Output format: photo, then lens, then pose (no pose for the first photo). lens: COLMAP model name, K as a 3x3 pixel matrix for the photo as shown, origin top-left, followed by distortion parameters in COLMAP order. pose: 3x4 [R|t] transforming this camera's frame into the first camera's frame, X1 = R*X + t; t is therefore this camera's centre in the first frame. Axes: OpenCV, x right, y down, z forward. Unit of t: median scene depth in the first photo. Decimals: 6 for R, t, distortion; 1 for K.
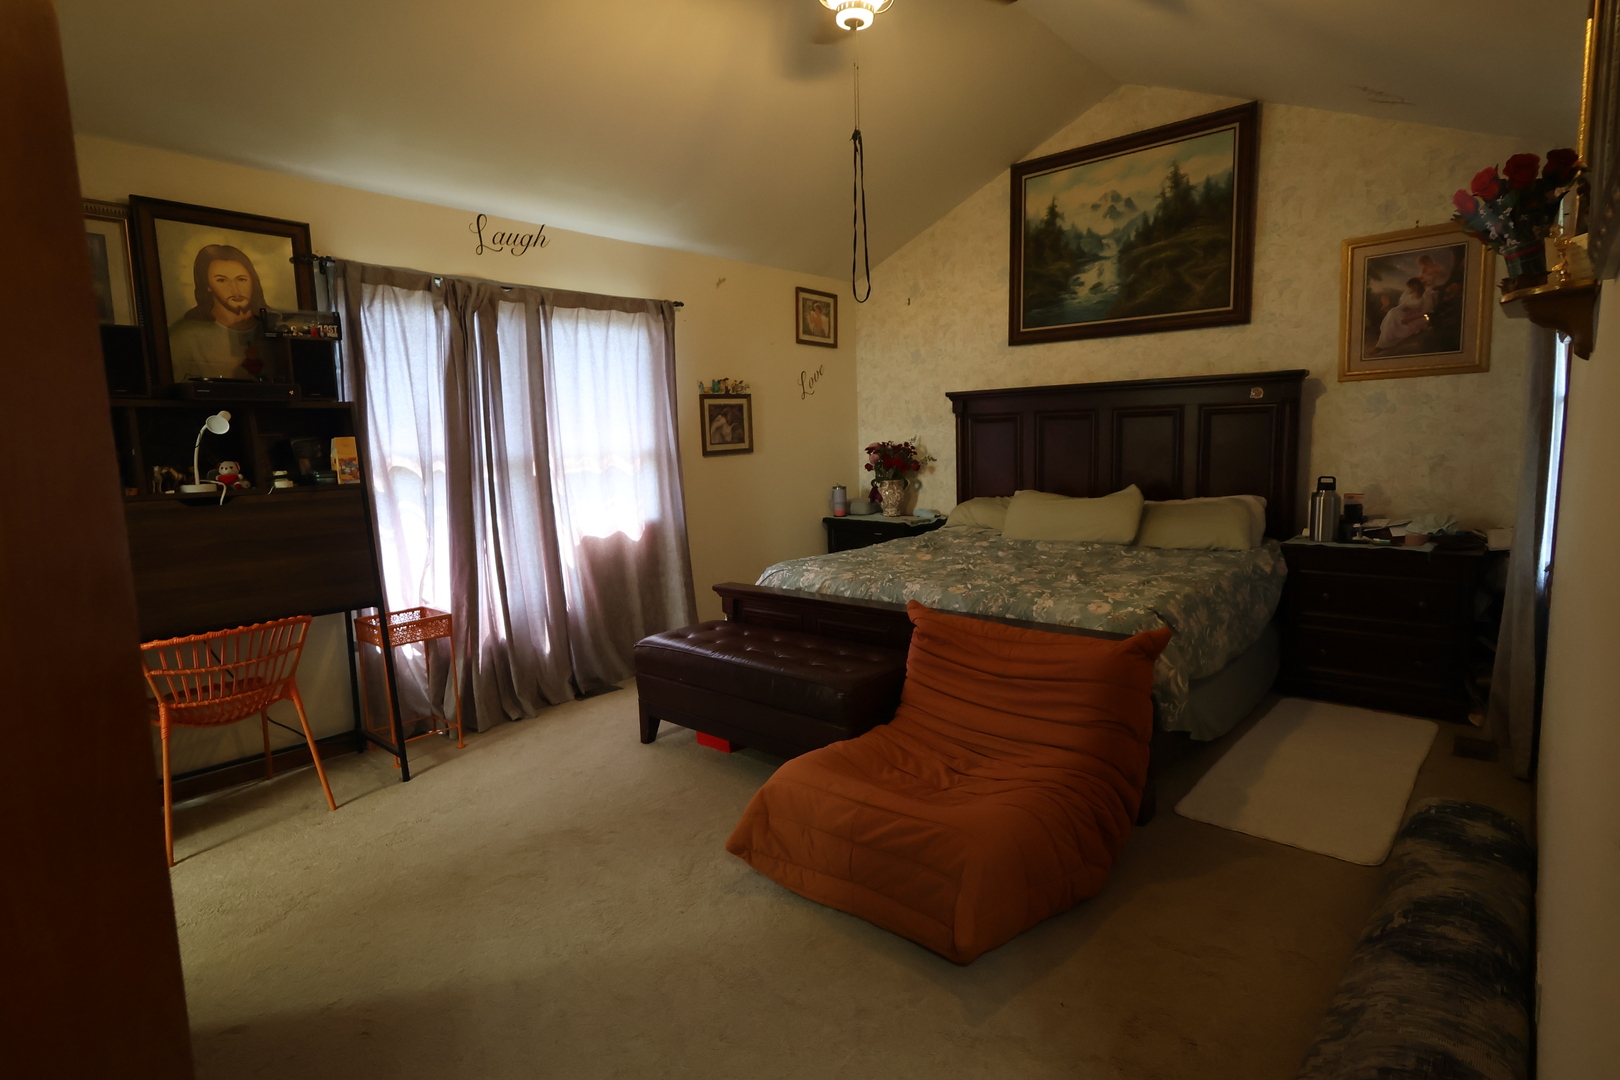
lens RADIAL K [[832.9, 0, 808.1], [0, 832.9, 535.8], [0, 0, 1]] dist [-0.002070, -0.000212]
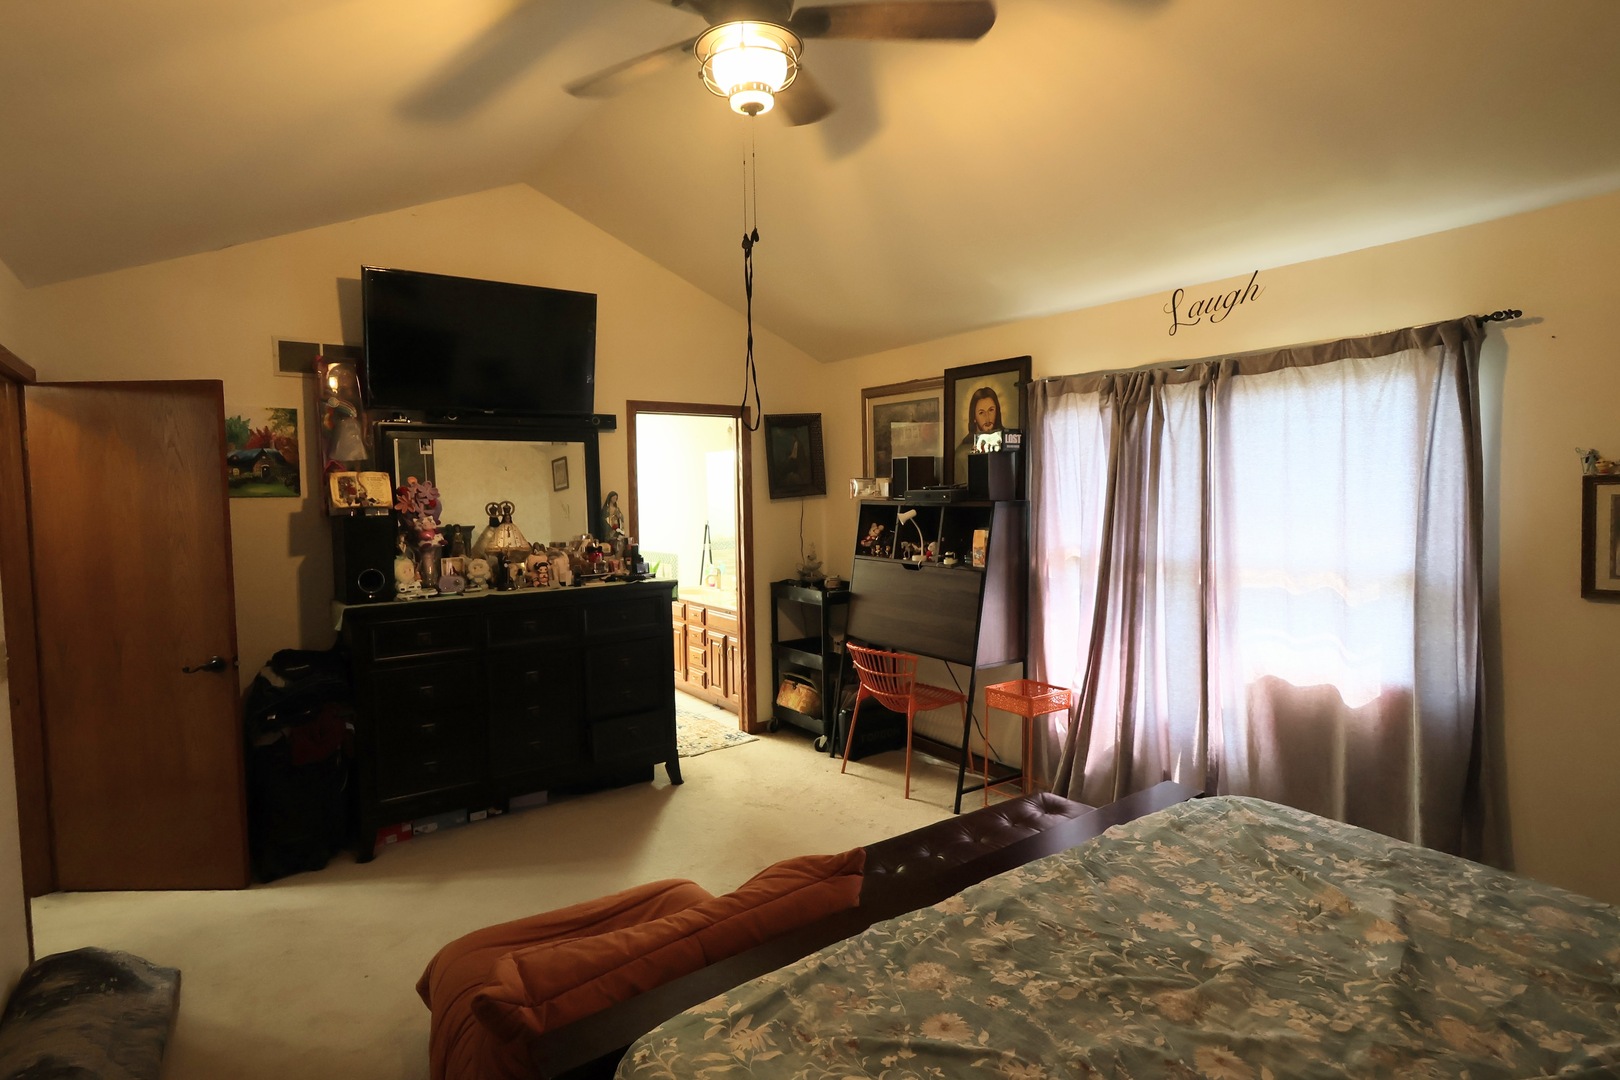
lens RADIAL K [[832.9, 0, 809.0], [0, 832.9, 531.8], [0, 0, 1]] dist [-0.002070, -0.000212]
pose [[-0.233859, 0.079866, -0.968985, 0.579278], [-0.097604, 0.989658, 0.105125, -0.178905], [0.967359, 0.119161, -0.223645, 0.827632]]
